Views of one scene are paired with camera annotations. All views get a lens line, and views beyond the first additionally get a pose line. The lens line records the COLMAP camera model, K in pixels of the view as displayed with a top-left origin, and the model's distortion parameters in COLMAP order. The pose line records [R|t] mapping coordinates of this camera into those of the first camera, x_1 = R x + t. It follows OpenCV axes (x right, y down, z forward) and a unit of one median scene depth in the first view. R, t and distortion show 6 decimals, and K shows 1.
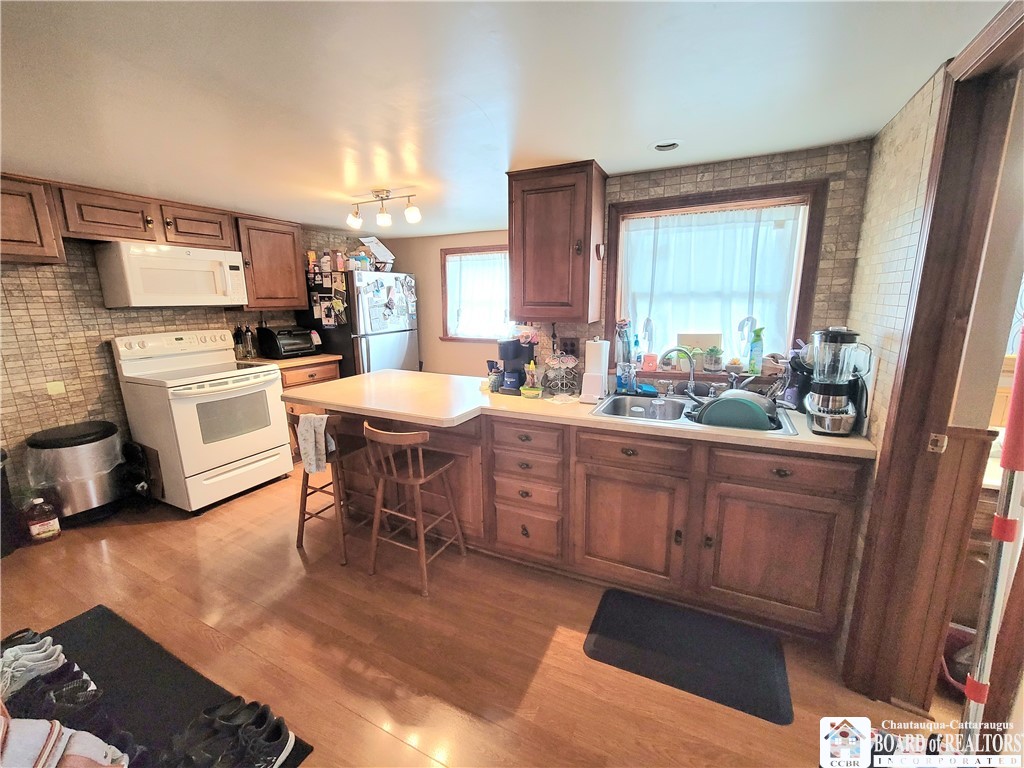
lens RADIAL K [[421.2, 0, 512.0], [0, 421.2, 384.0], [0, 0, 1]] dist [-0.003148, 0.000718]
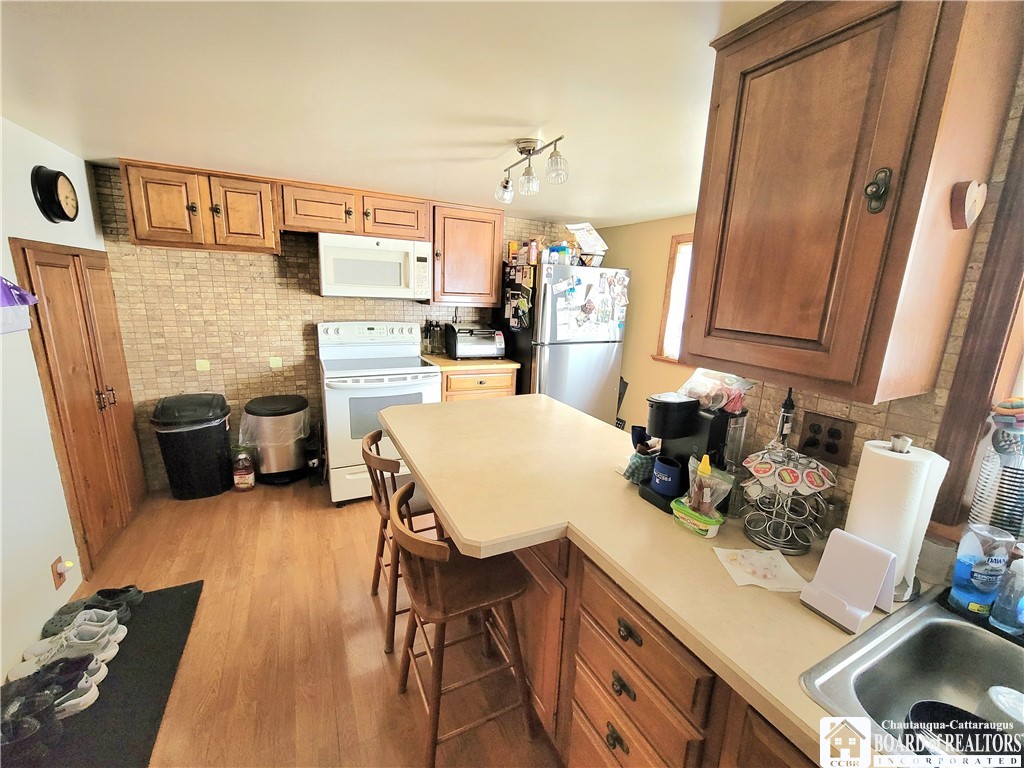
lens RADIAL K [[421.2, 0, 512.0], [0, 421.2, 384.0], [0, 0, 1]] dist [-0.003148, 0.000718]
pose [[0.800132, 0.169781, -0.575294, 0.094352], [-0.166896, 0.984246, 0.058348, -0.090058], [0.576137, 0.049328, 0.815863, 0.360510]]
